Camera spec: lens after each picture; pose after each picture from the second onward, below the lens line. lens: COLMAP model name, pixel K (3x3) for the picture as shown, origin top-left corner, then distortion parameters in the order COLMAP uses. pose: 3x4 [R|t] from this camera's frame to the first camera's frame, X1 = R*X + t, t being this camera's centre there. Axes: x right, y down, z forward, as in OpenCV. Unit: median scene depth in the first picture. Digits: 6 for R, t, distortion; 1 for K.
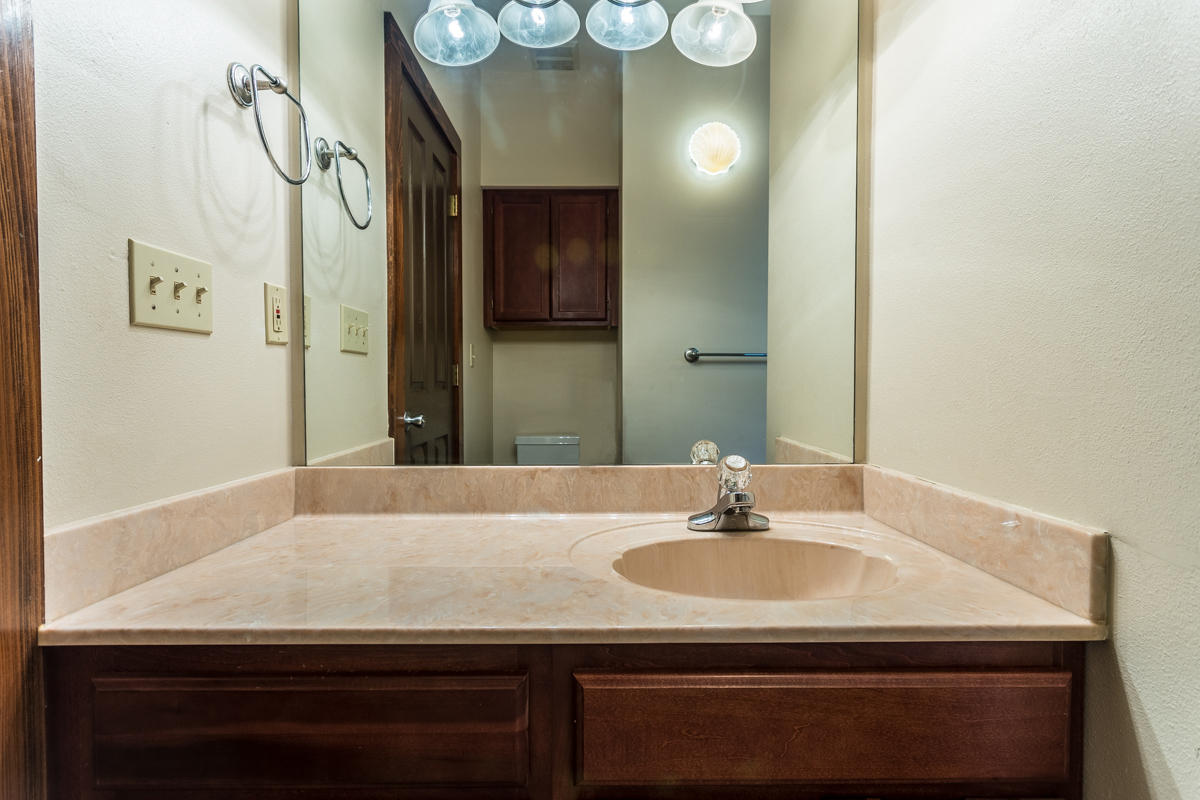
lens RADIAL K [[589.3, 0, 600.0], [0, 589.3, 400.0], [0, 0, 1]] dist [-0.001232, -0.000525]
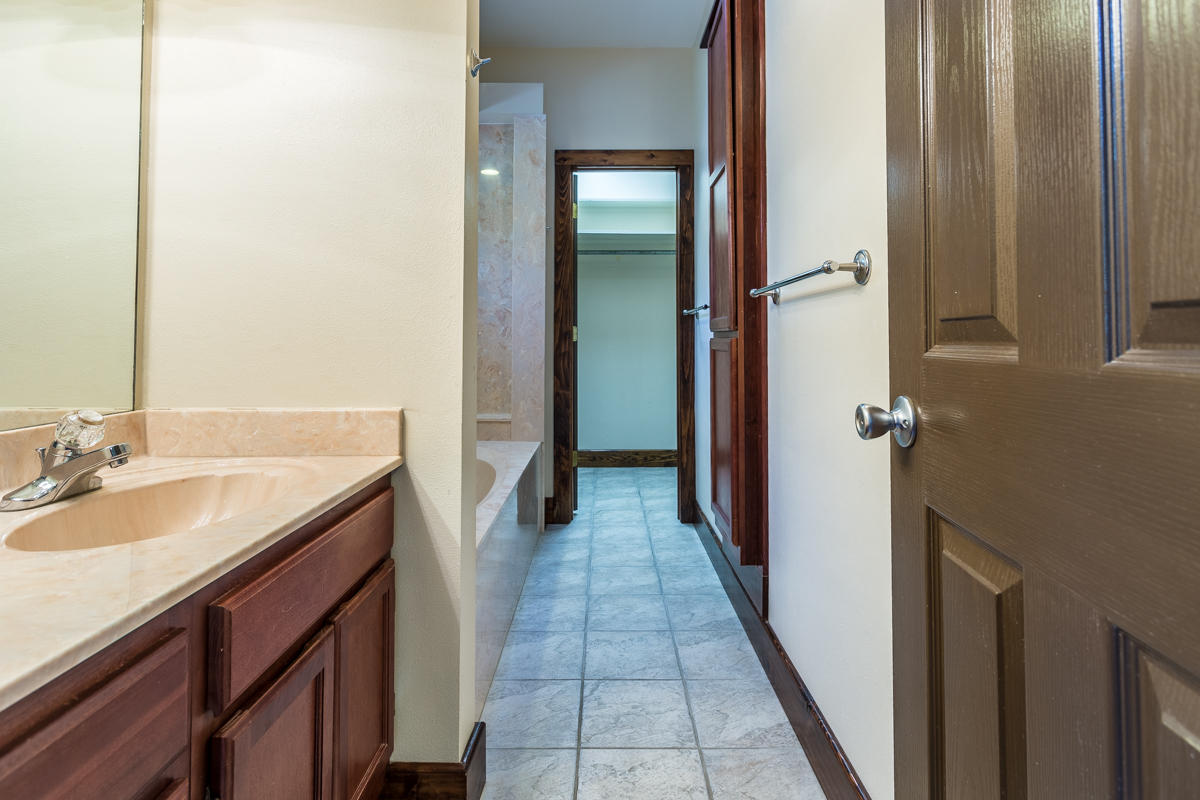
lens RADIAL K [[594.0, 0, 599.2], [0, 594.0, 380.0], [0, 0, 1]] dist [-0.000419, -0.000739]
pose [[0.018951, -0.068991, 0.997437, -0.827989], [0.031600, 0.997159, 0.068372, 0.012409], [-0.999321, 0.030224, 0.021077, 0.227811]]
